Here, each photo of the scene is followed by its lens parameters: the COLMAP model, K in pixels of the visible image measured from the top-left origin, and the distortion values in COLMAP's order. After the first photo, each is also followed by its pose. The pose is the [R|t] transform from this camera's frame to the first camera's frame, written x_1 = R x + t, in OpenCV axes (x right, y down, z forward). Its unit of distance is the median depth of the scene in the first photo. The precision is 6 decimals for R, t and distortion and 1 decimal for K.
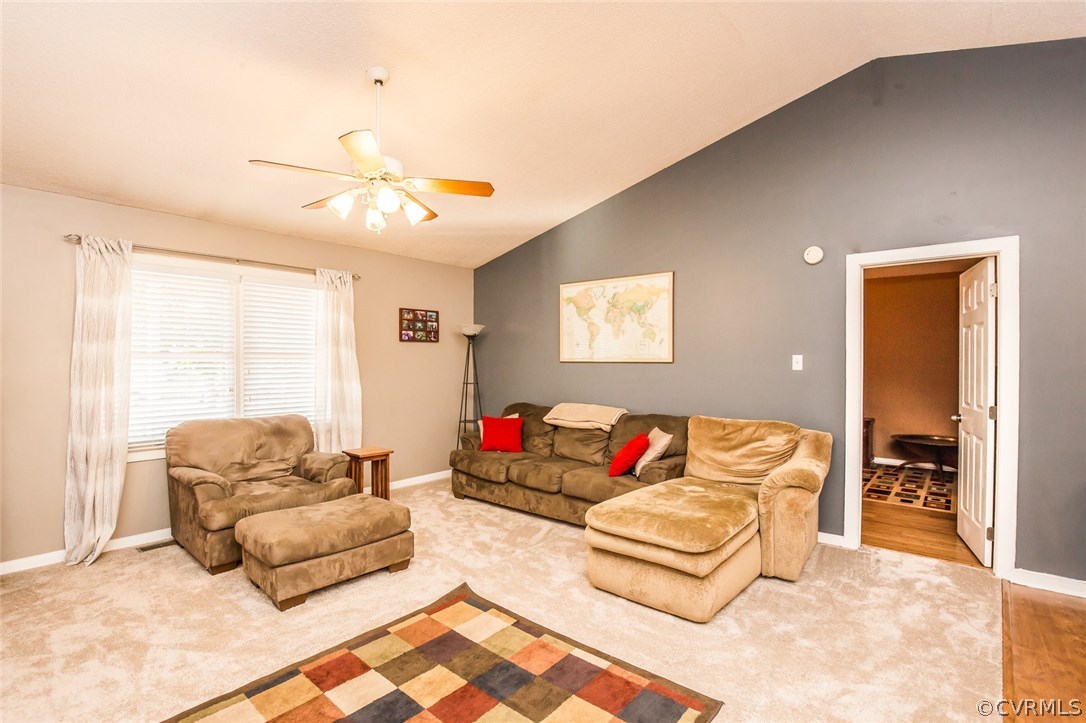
lens RADIAL K [[500.7, 0, 547.1], [0, 500.7, 367.5], [0, 0, 1]] dist [-0.036994, 0.006669]
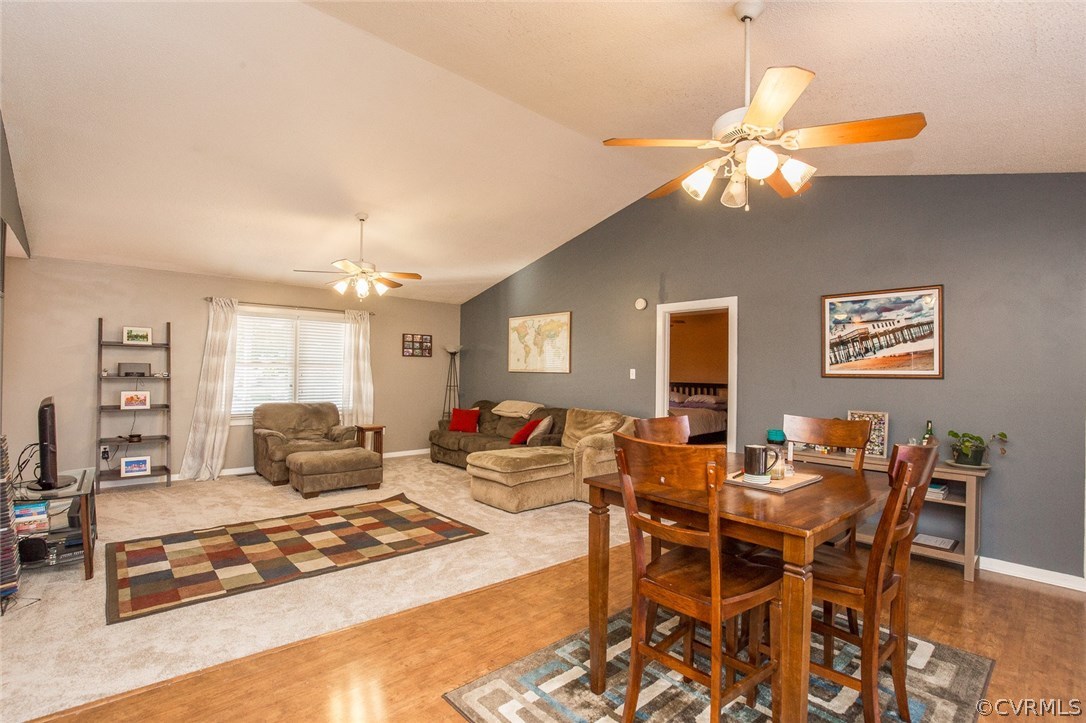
lens RADIAL K [[500.7, 0, 549.4], [0, 500.7, 368.9], [0, 0, 1]] dist [-0.036994, 0.006669]
pose [[0.992084, 0.012633, -0.124938, 0.434561], [-0.014894, 0.999742, -0.017178, 0.004436], [0.124688, 0.018903, 0.992016, -0.550169]]
